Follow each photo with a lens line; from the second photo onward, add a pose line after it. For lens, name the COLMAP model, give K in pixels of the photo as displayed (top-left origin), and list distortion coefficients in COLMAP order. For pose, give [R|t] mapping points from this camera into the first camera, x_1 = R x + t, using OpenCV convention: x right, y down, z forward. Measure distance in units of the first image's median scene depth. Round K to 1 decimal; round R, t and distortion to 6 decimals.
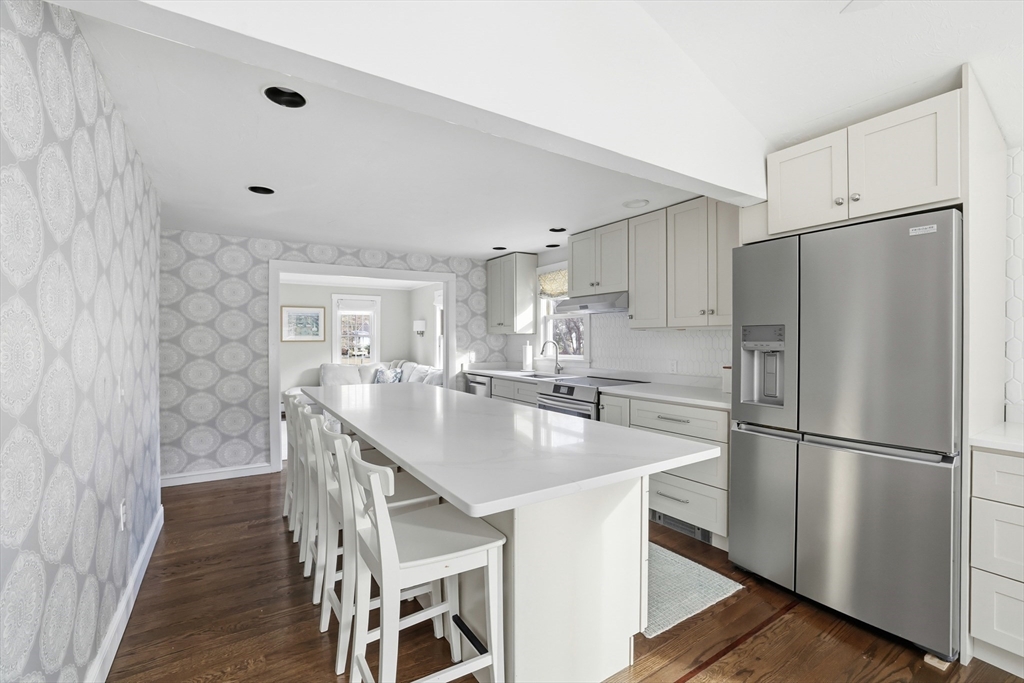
lens RADIAL K [[442.1, 0, 509.6], [0, 442.1, 333.2], [0, 0, 1]] dist [-0.054195, 0.021626]
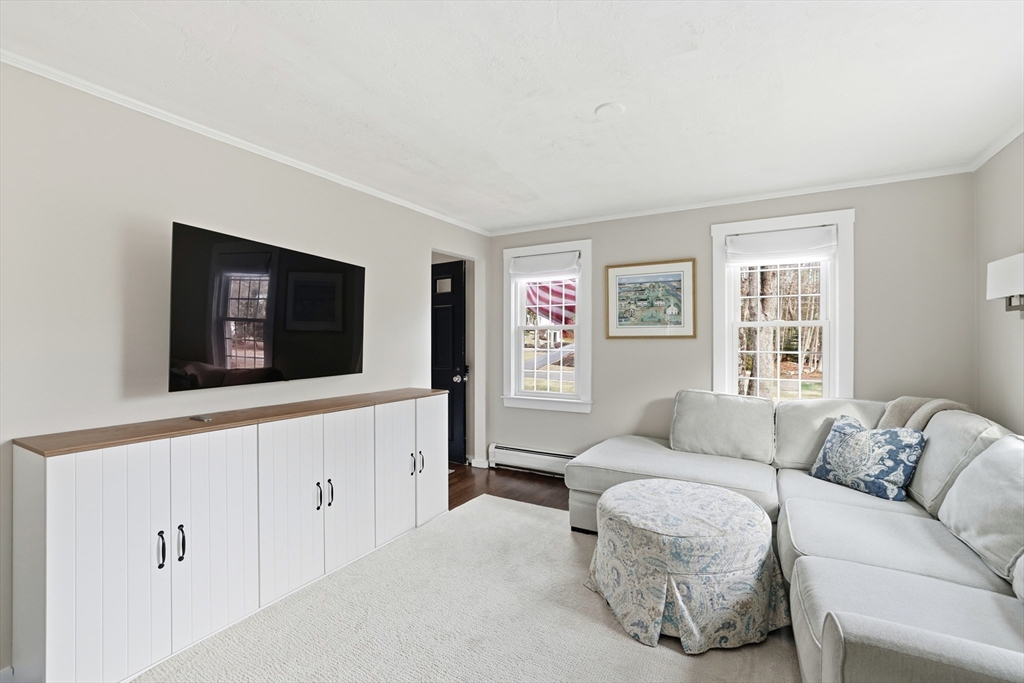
lens RADIAL K [[442.1, 0, 509.6], [0, 442.1, 333.2], [0, 0, 1]] dist [-0.054195, 0.021626]
pose [[0.444304, -0.013474, -0.895775, -0.117842], [0.015476, 0.999853, -0.007364, 0.014690], [0.895742, -0.010591, 0.444447, 0.648292]]
